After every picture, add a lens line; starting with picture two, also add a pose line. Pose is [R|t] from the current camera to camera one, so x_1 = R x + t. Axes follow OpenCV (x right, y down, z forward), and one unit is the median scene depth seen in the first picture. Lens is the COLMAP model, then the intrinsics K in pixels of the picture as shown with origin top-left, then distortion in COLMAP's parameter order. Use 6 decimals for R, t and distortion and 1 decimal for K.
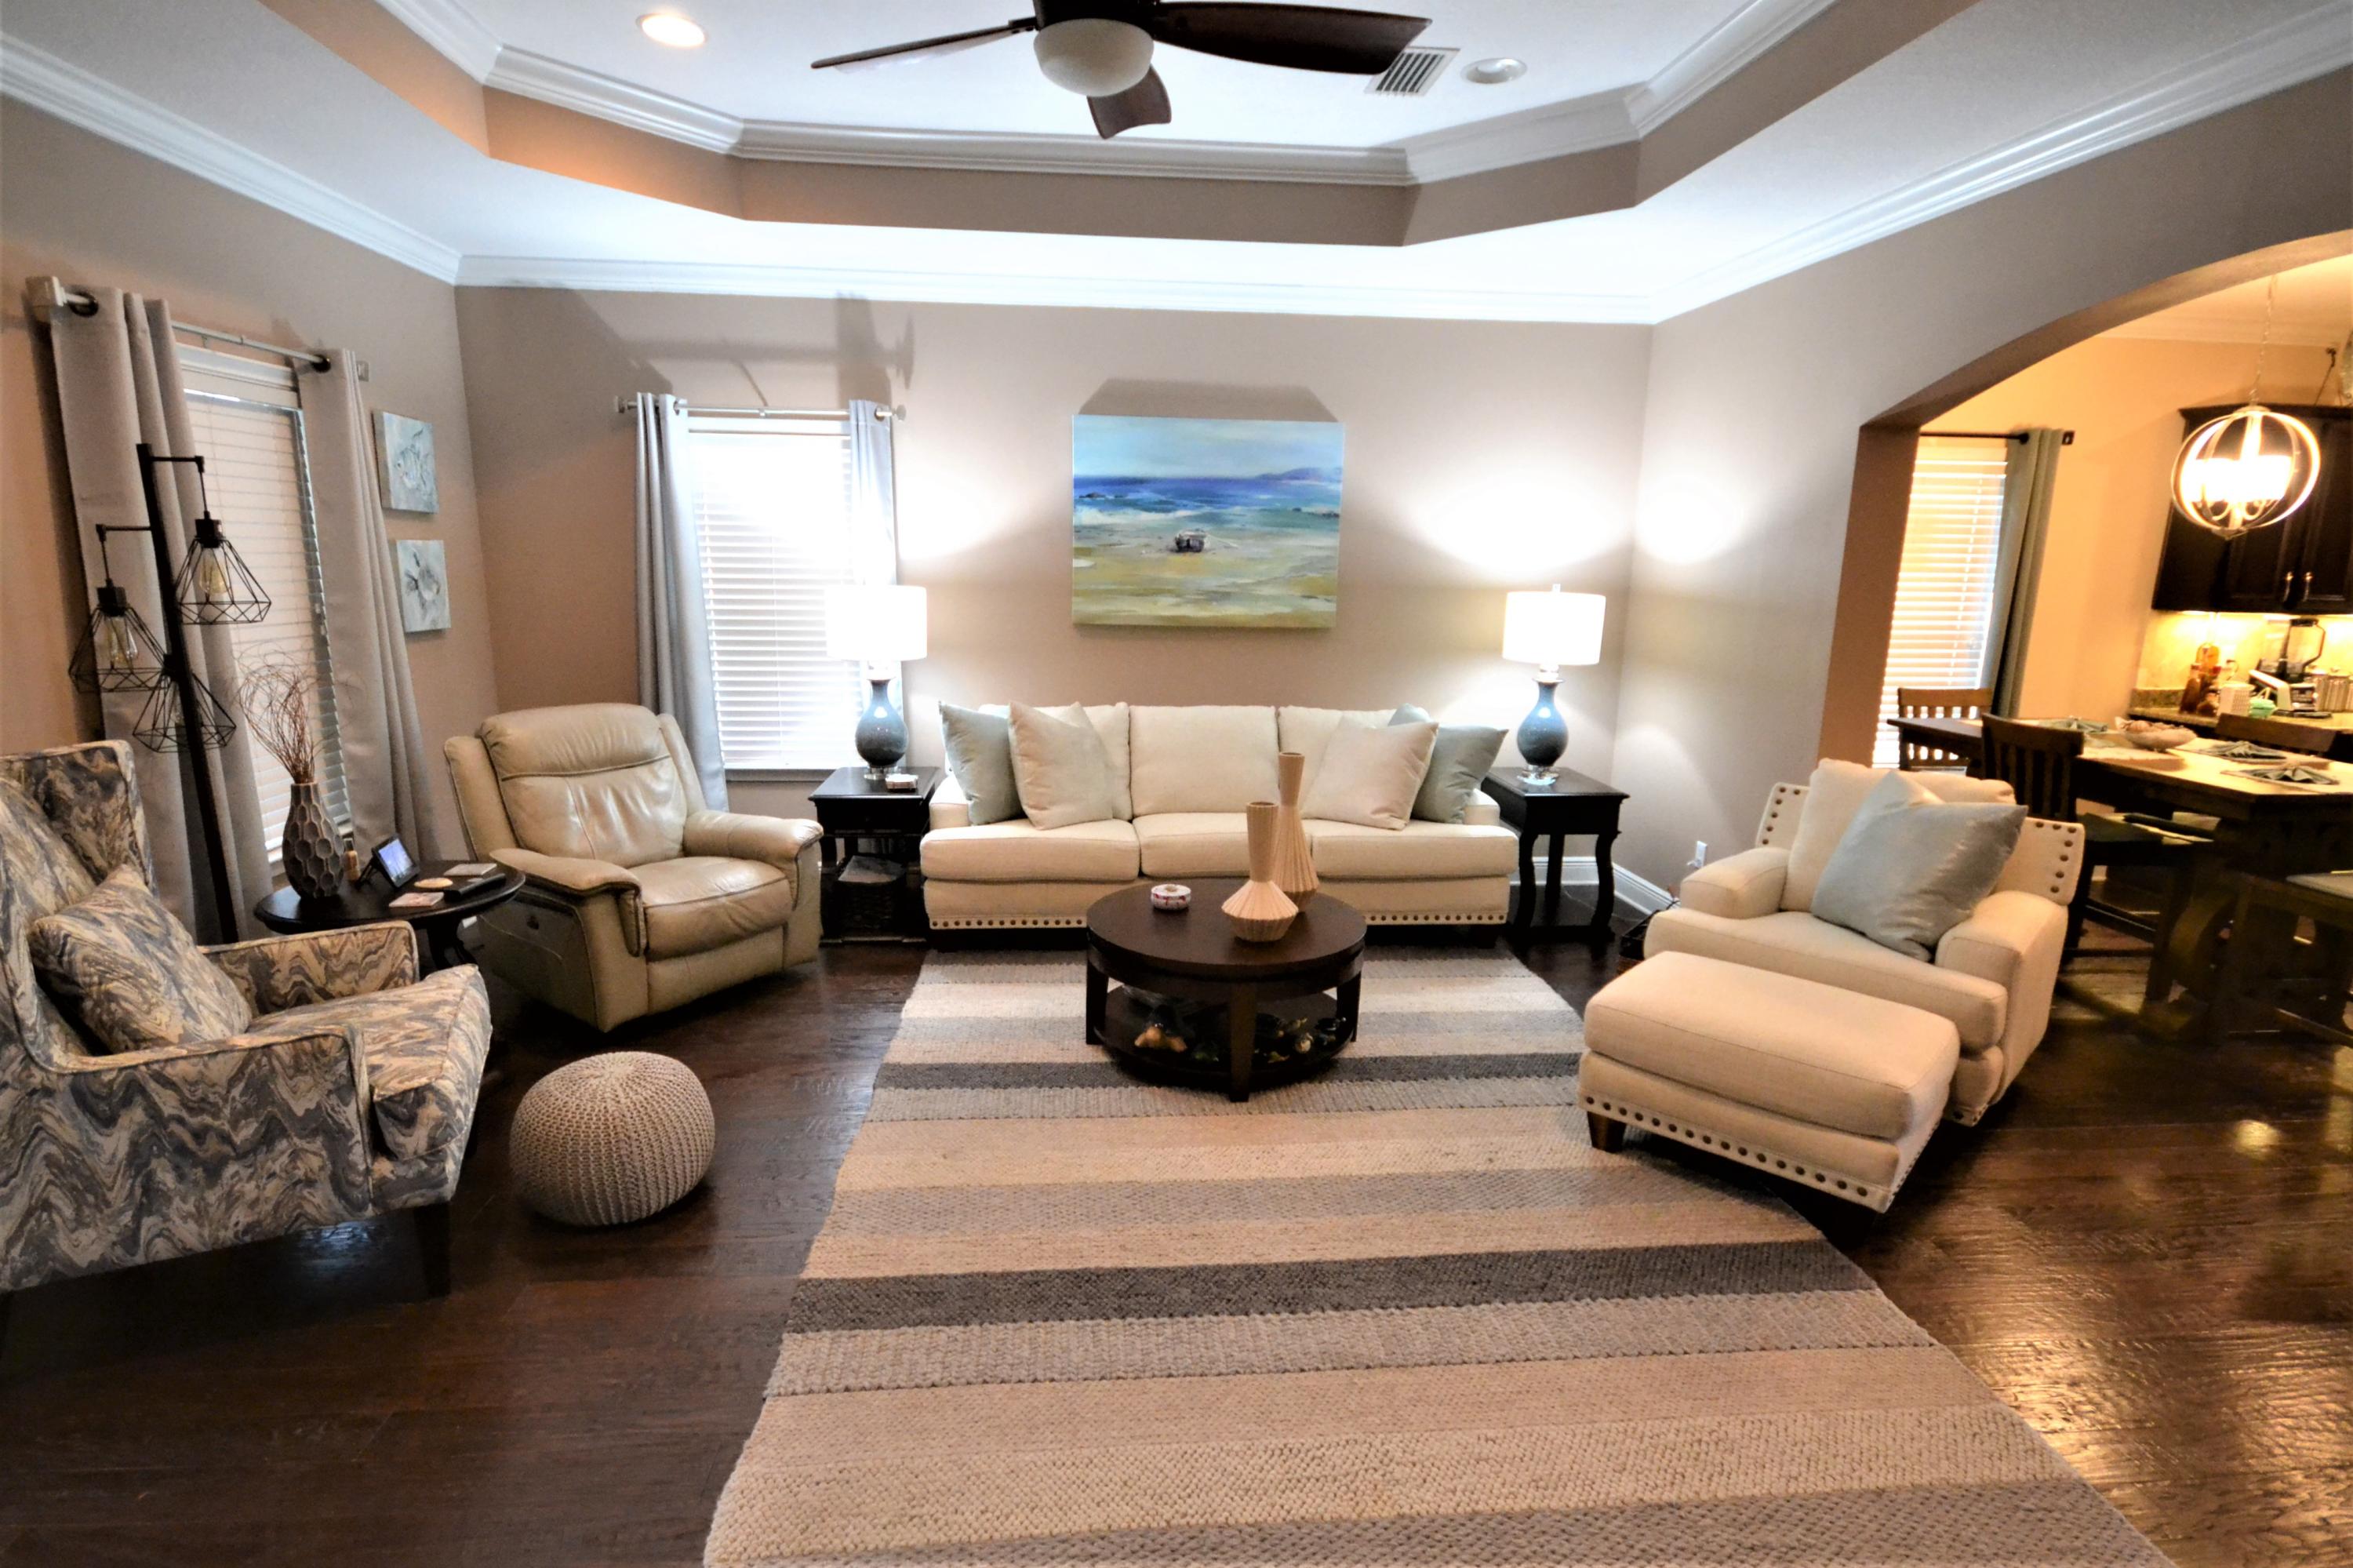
lens RADIAL K [[1122.4, 0, 1174.4], [0, 1122.4, 787.2], [0, 0, 1]] dist [-0.015180, -0.000243]
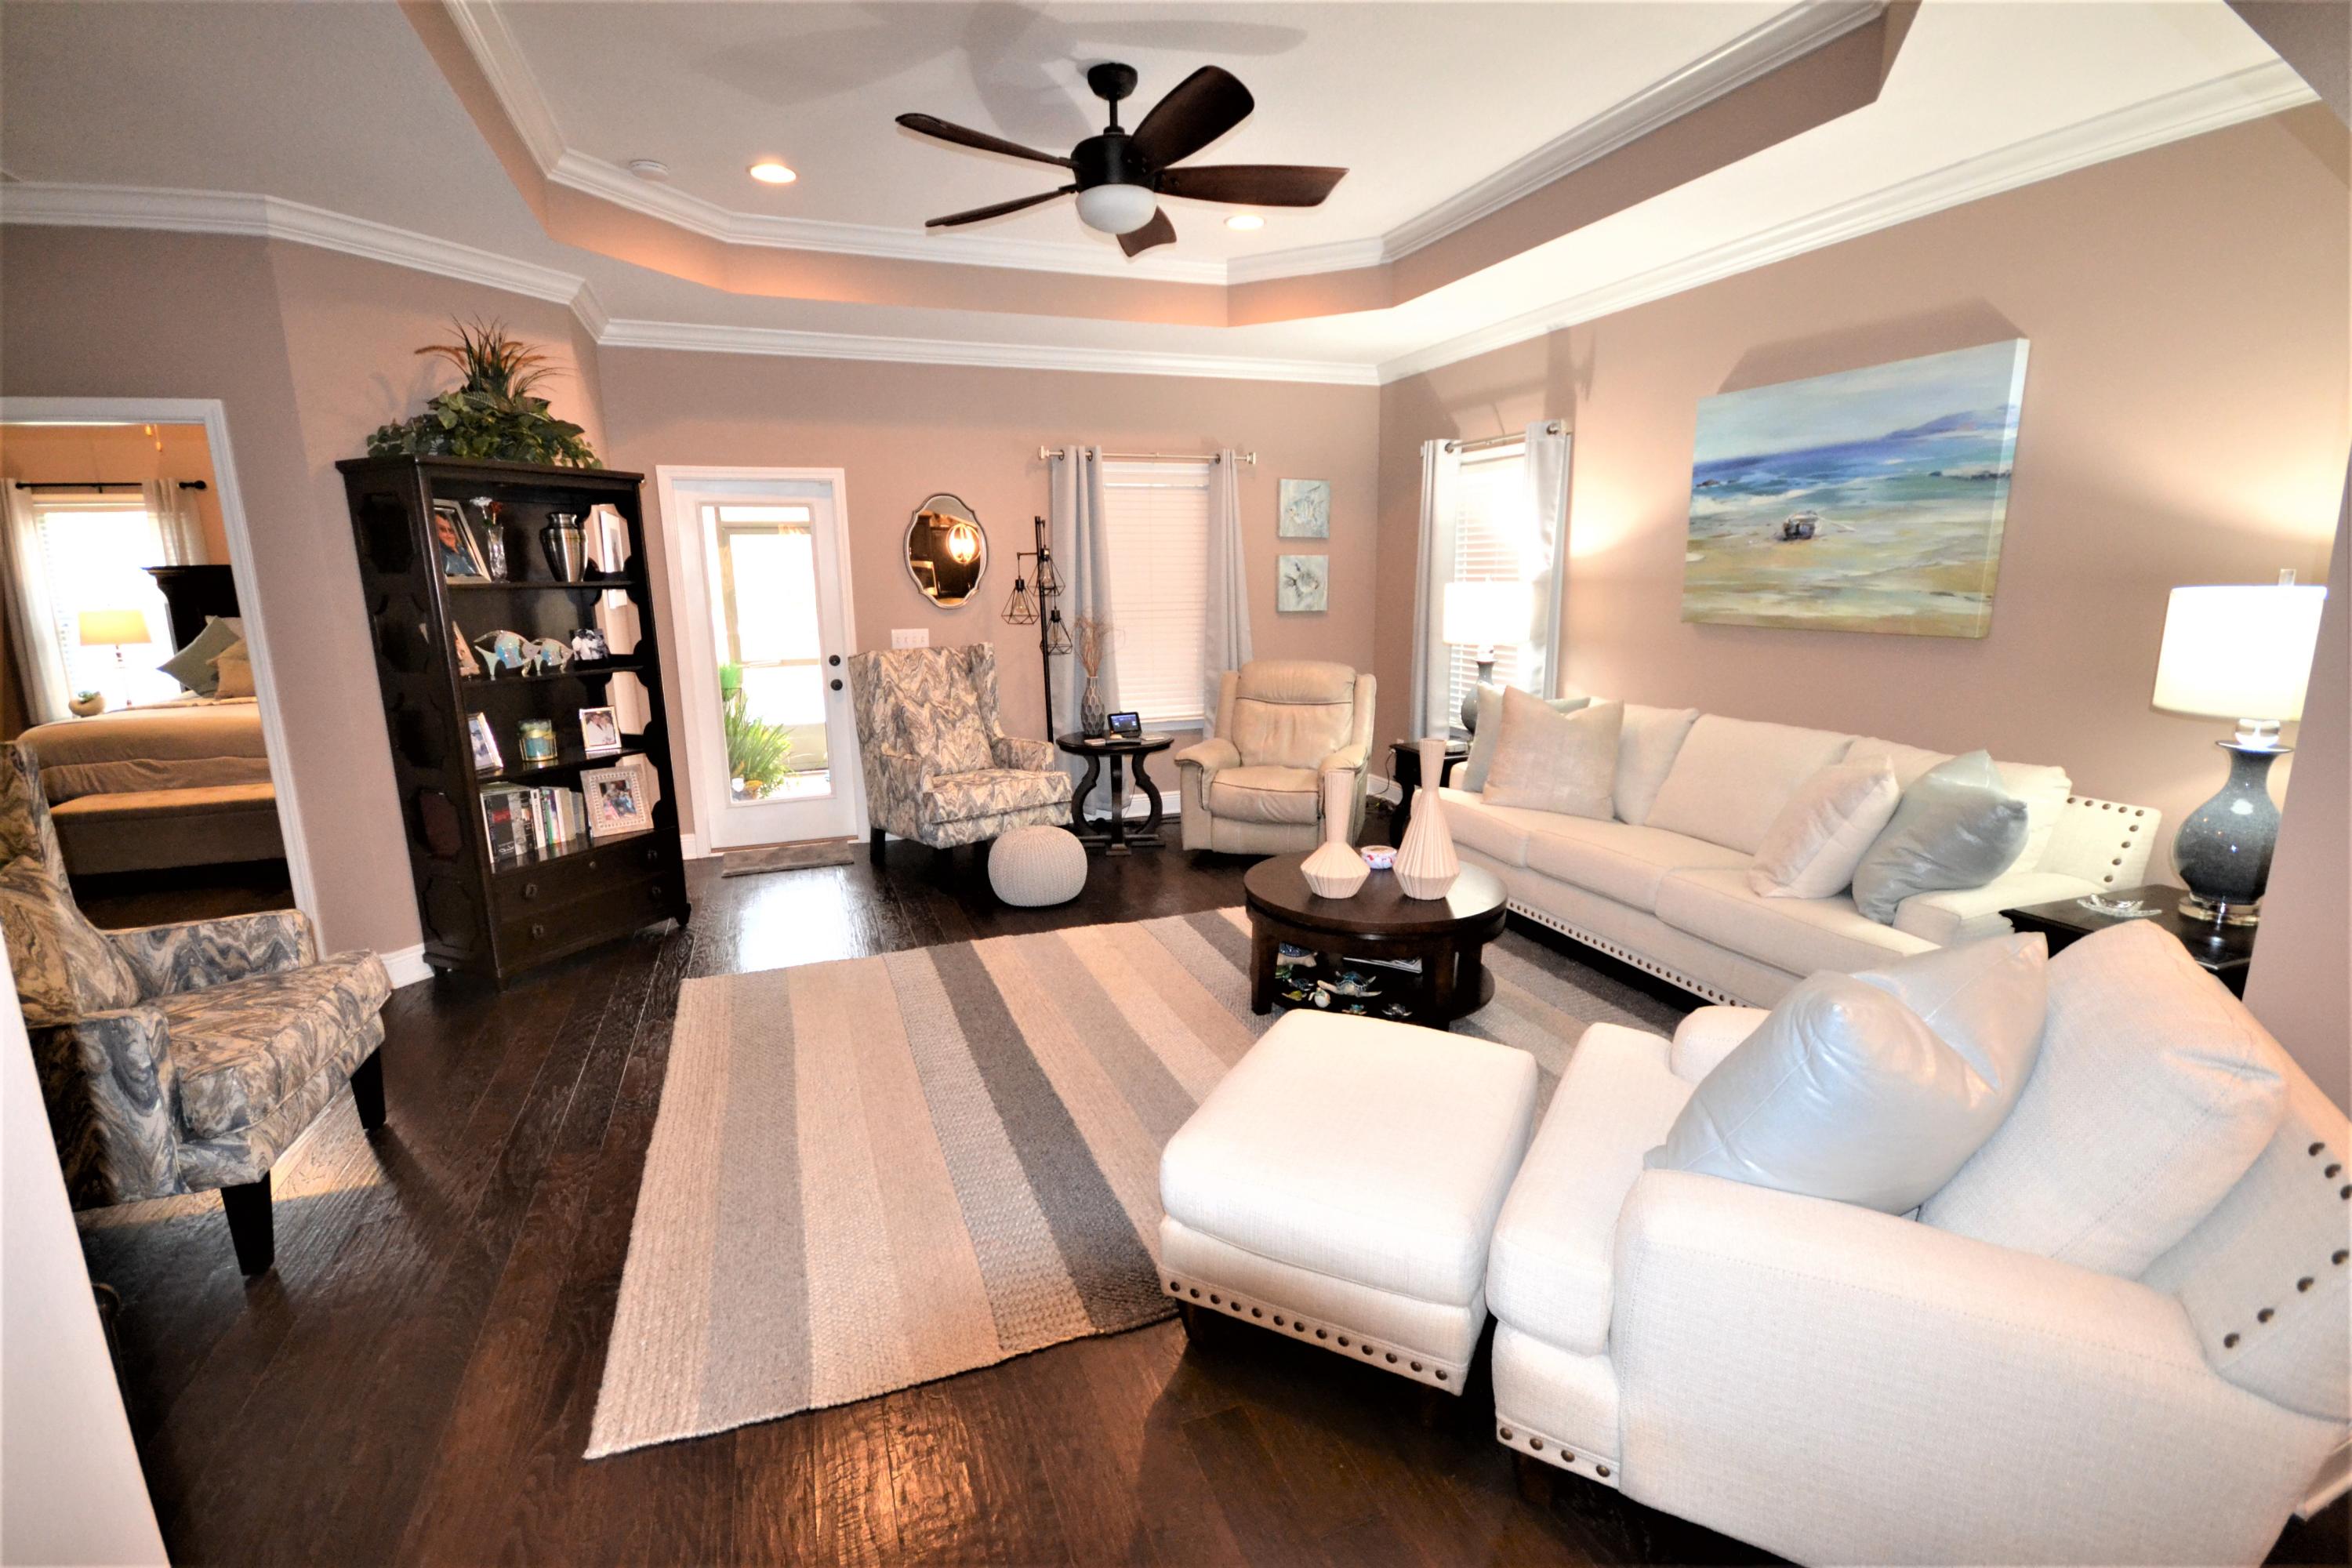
lens RADIAL K [[1043.6, 0, 1176.4], [0, 1043.6, 777.4], [0, 0, 1]] dist [0.009652, -0.010939]
pose [[0.267845, 0.167699, -0.948755, 0.658921], [-0.179908, 0.976120, 0.121746, -0.049625], [0.946516, 0.138079, 0.291619, 0.366510]]
